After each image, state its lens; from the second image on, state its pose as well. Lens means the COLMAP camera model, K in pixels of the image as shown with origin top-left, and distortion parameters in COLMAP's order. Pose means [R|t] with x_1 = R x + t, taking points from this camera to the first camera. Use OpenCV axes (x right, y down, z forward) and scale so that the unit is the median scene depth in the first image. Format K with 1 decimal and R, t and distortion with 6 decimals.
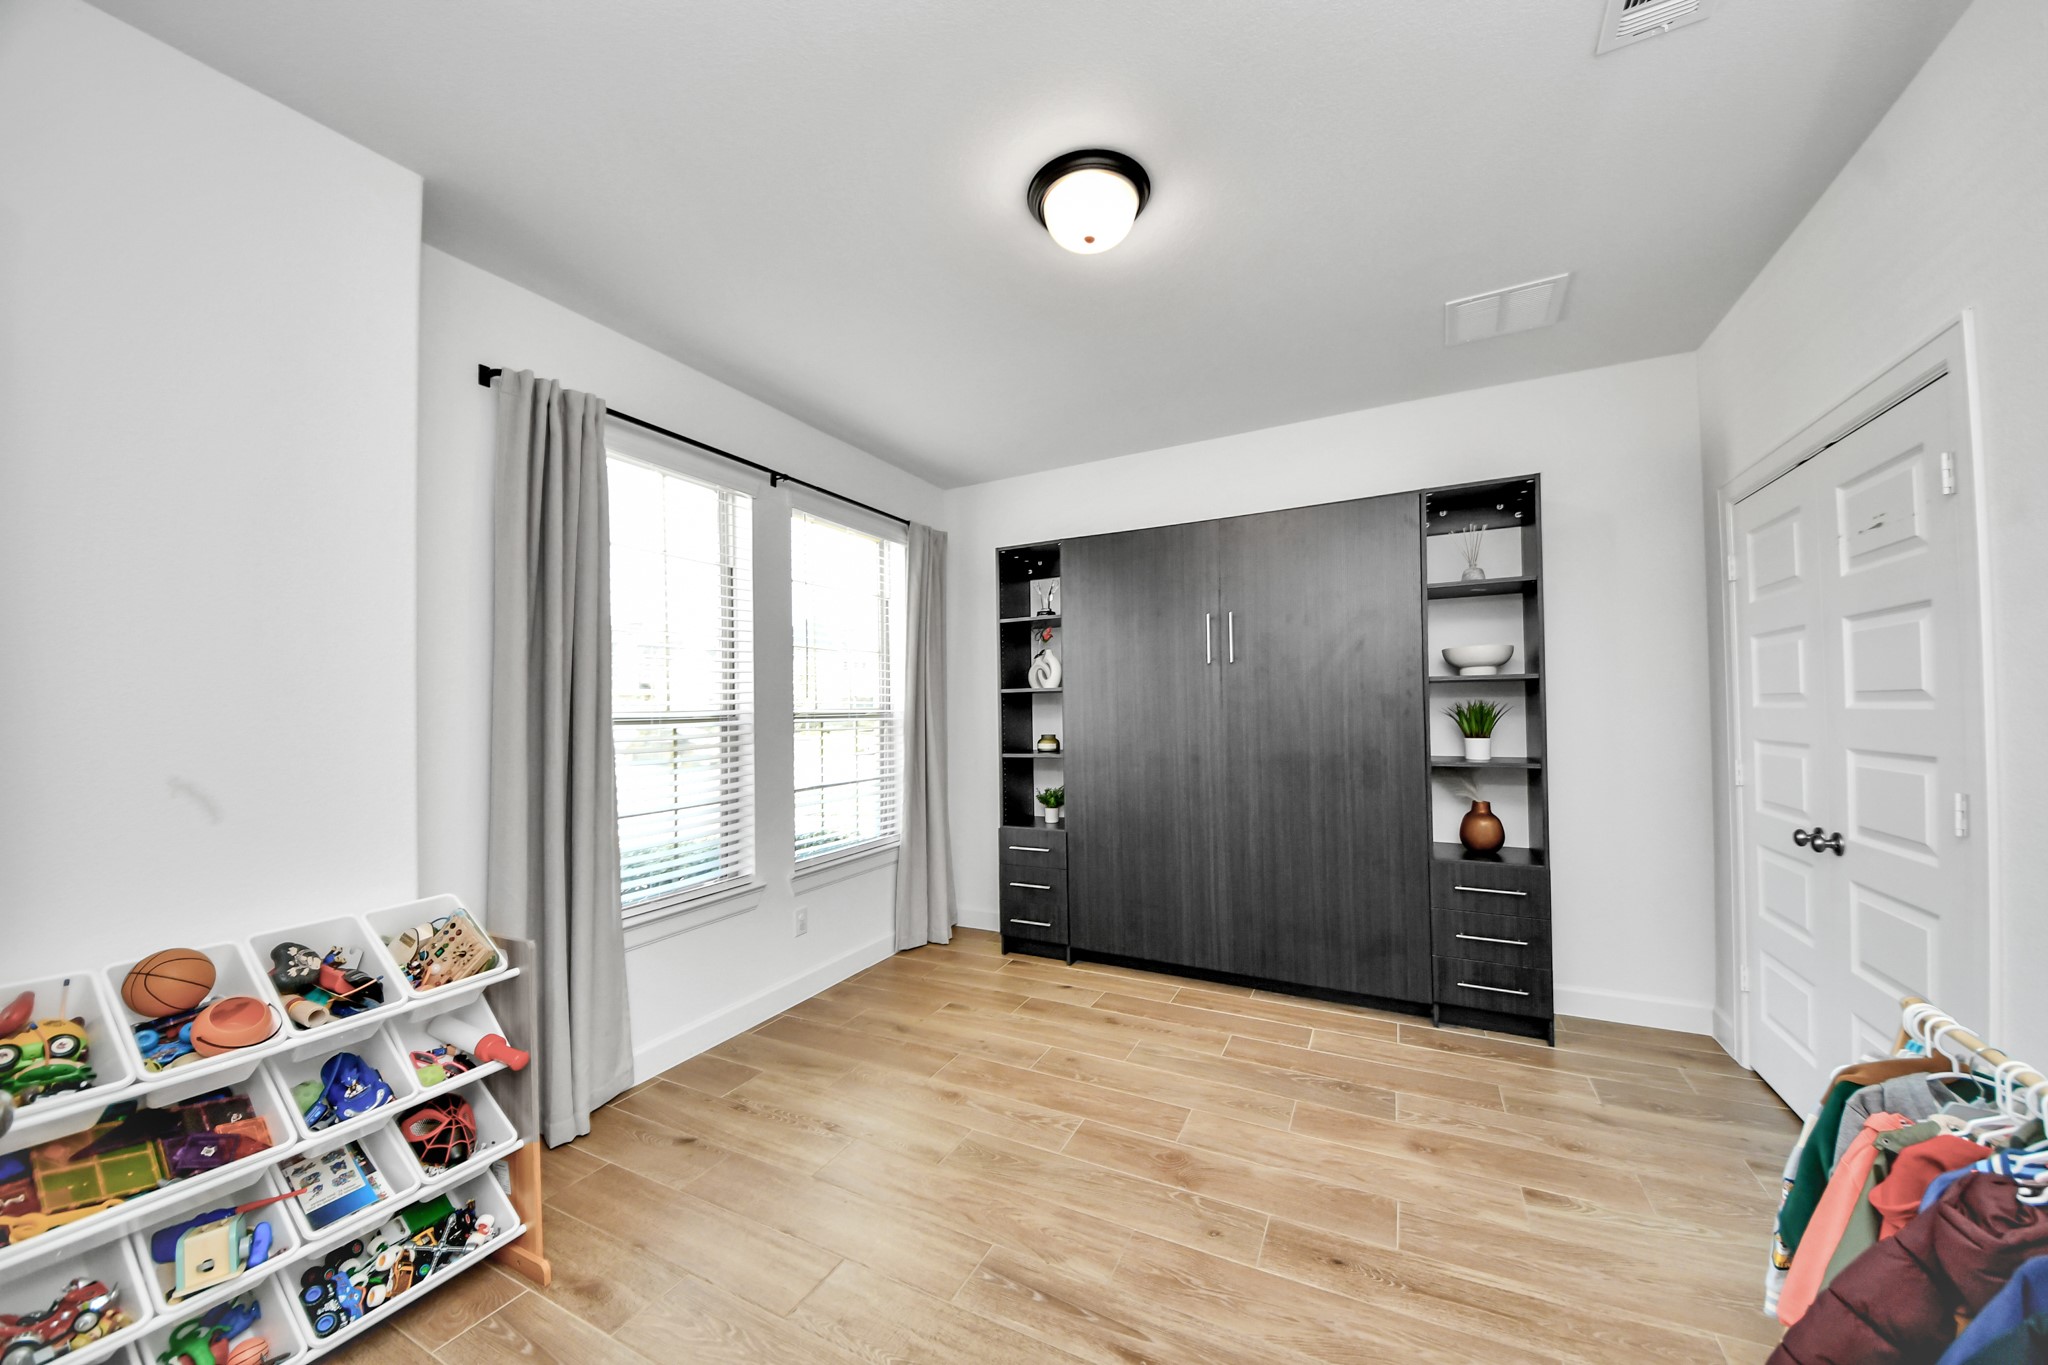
lens RADIAL K [[740.9, 0, 1016.5], [0, 740.9, 707.1], [0, 0, 1]] dist [0.034918, -0.025641]
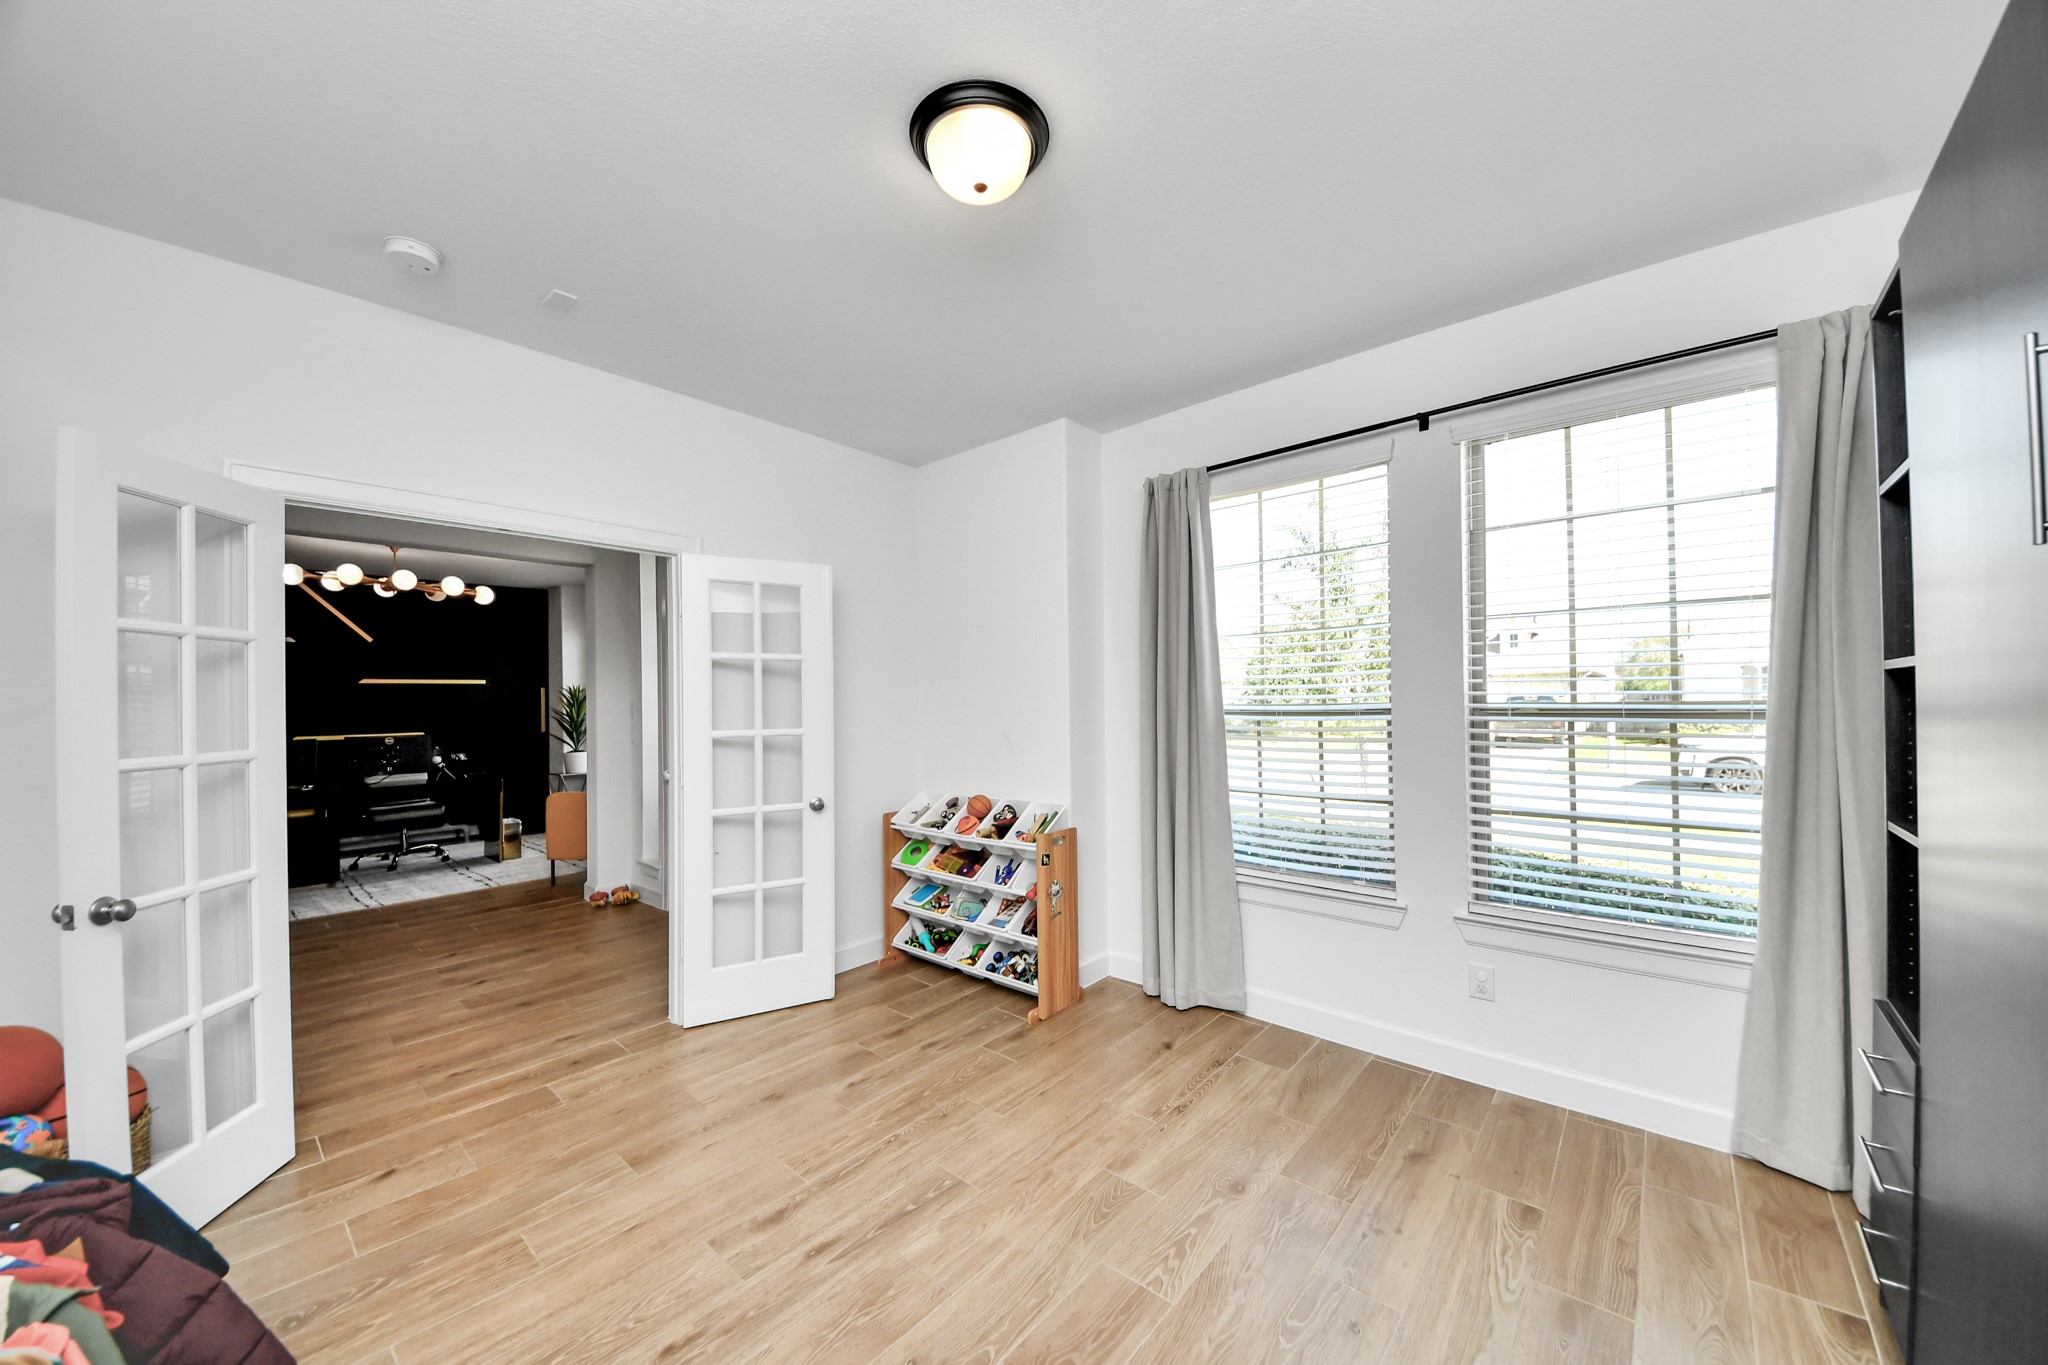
lens RADIAL K [[723.9, 0, 1021.0], [0, 723.9, 698.3], [0, 0, 1]] dist [0.000913, -0.008357]
pose [[-0.239924, 0.021580, -0.970552, 0.737310], [0.013928, 0.999727, 0.018786, -0.033452], [0.970692, -0.009010, -0.240159, 0.981814]]
